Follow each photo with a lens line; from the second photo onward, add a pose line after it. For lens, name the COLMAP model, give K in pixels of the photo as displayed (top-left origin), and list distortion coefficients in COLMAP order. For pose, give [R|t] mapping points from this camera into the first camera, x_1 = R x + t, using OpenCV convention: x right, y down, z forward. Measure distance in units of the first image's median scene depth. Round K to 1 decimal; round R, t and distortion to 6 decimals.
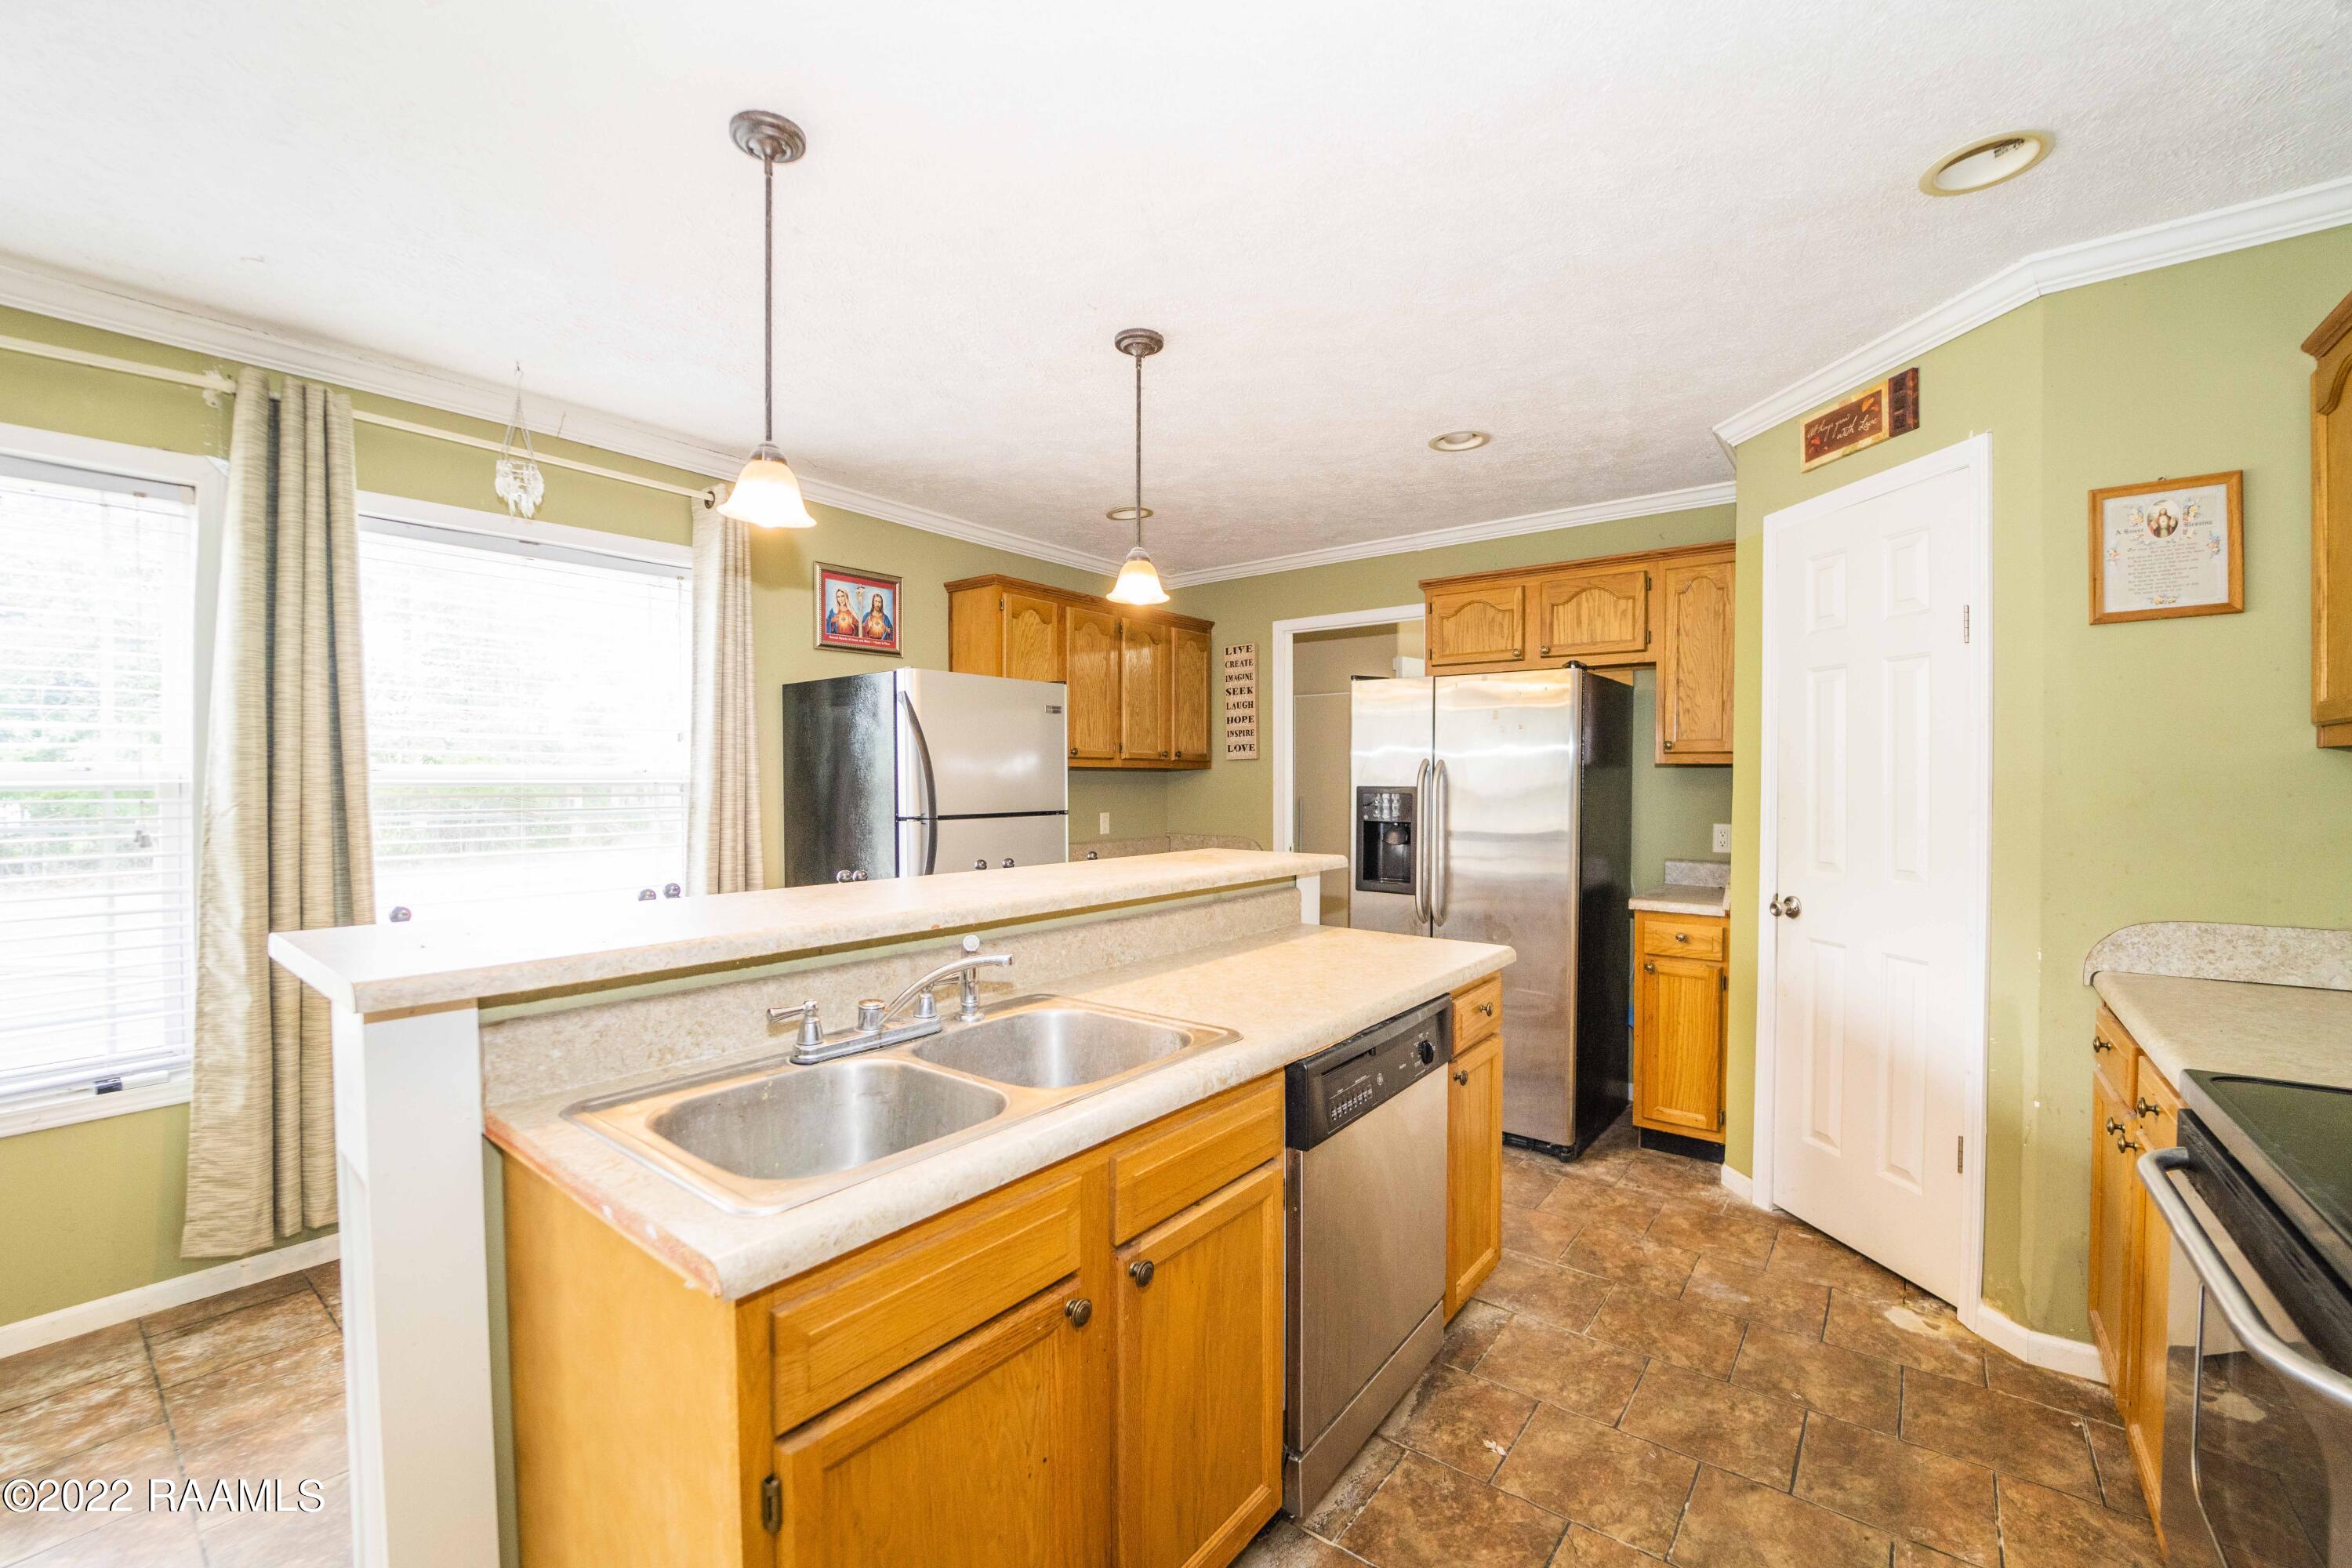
lens RADIAL K [[958.2, 0, 1172.6], [0, 958.2, 784.5], [0, 0, 1]] dist [-0.018120, -0.000927]
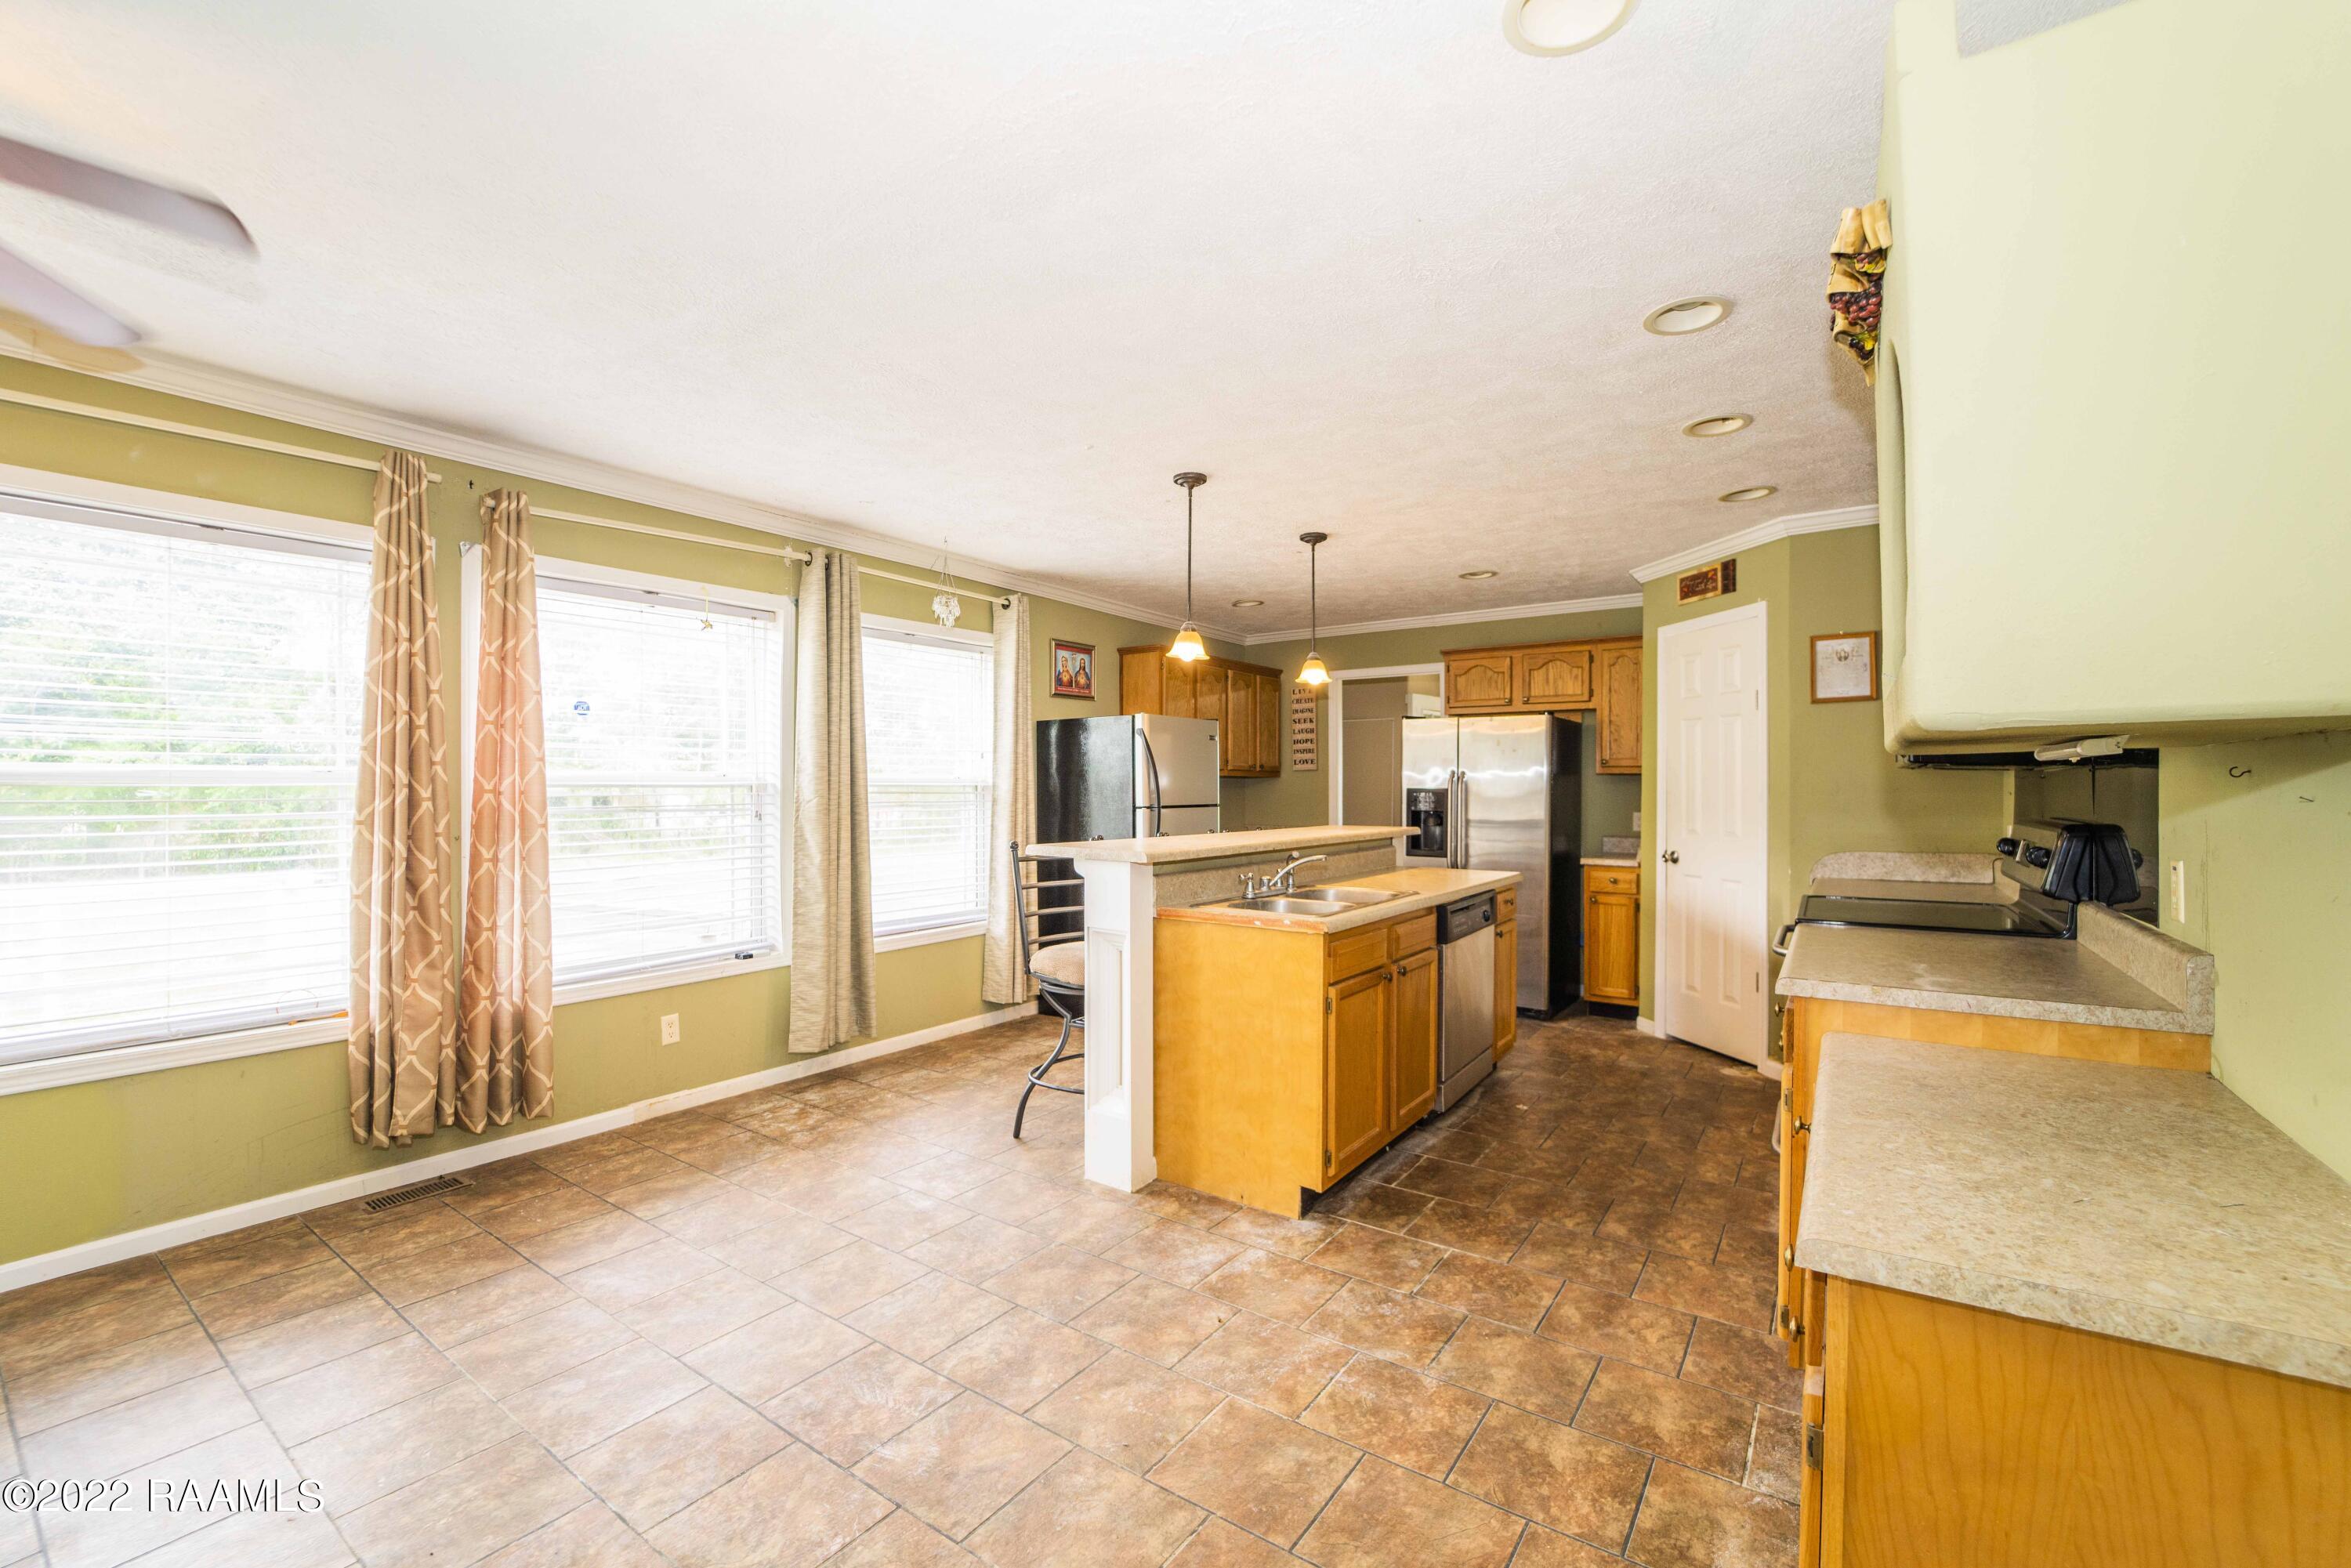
lens RADIAL K [[957.8, 0, 1177.4], [0, 957.8, 782.4], [0, 0, 1]] dist [-0.018120, -0.000927]
pose [[0.998531, 0.000744, 0.054183, -0.348191], [-0.000077, 0.999924, -0.012310, 0.015427], [-0.054188, 0.012287, 0.998455, -0.691073]]
